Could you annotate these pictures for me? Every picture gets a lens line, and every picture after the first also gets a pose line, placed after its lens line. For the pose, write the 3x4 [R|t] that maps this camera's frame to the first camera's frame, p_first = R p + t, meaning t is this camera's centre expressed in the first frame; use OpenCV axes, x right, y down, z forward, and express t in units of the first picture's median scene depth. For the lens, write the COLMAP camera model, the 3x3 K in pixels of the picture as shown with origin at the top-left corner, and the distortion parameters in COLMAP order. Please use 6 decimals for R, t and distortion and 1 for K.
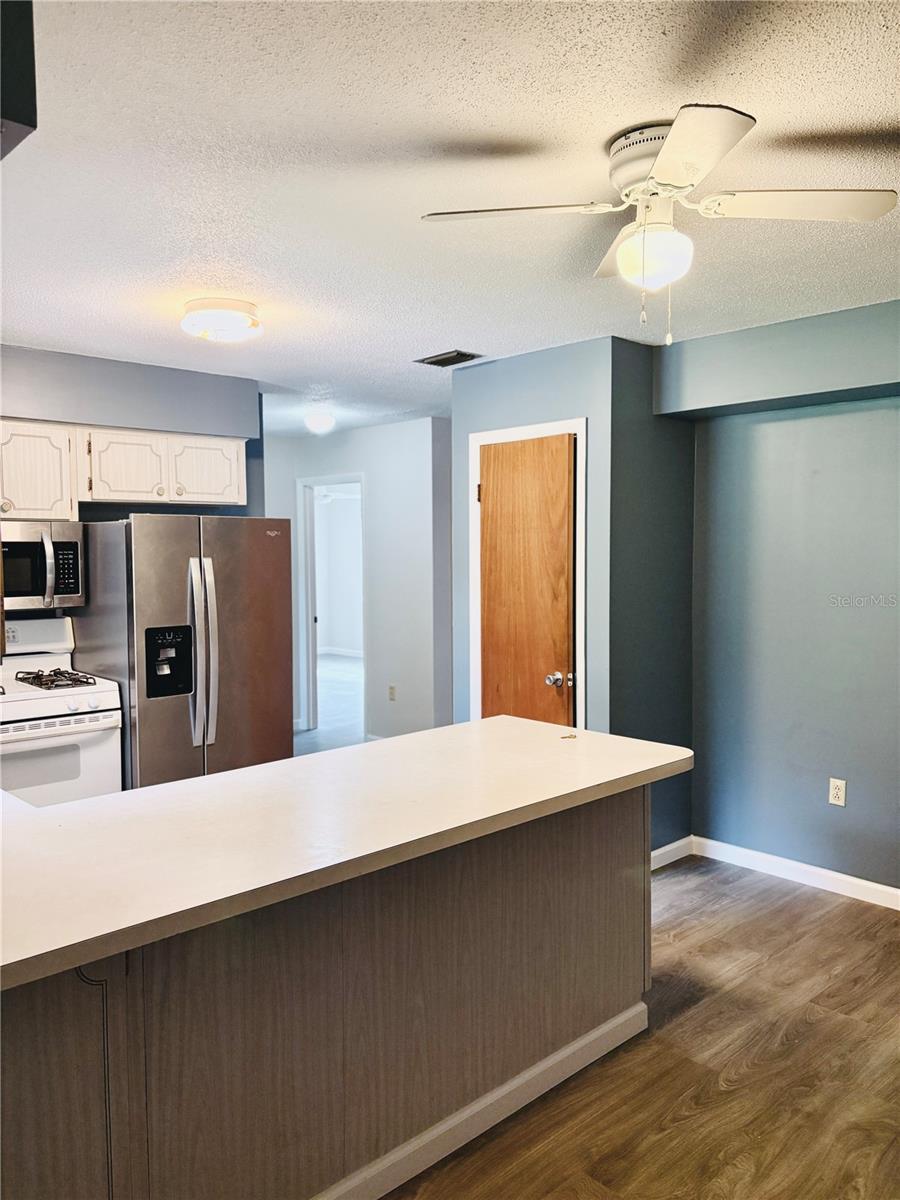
lens RADIAL K [[914.7, 0, 442.6], [0, 914.7, 593.6], [0, 0, 1]] dist [0.067970, -0.070630]
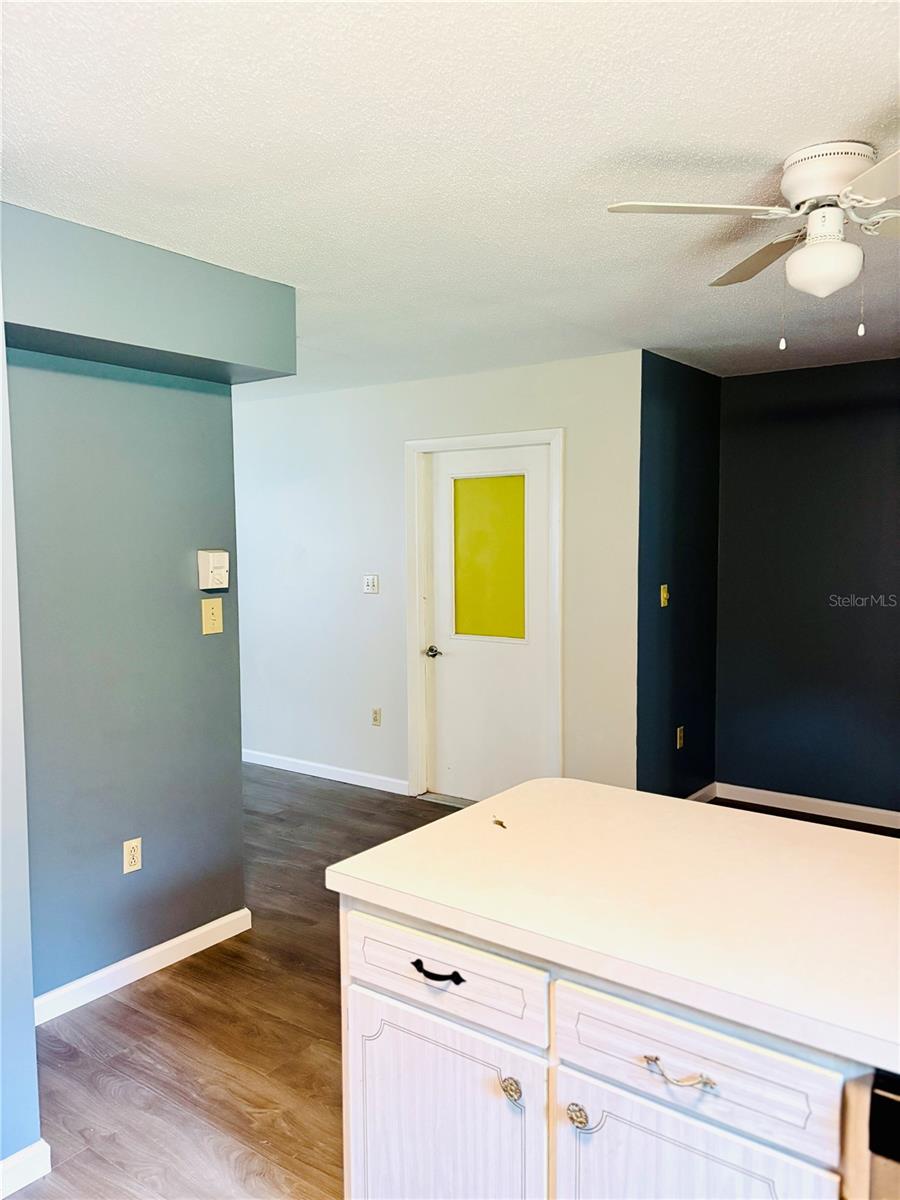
lens RADIAL K [[927.4, 0, 450.3], [0, 927.4, 596.9], [0, 0, 1]] dist [0.014205, -0.001705]
pose [[-0.182710, -0.069268, 0.980724, -0.402735], [0.058661, 0.994970, 0.081203, -0.057917], [-0.981415, 0.072366, -0.177728, 0.872709]]
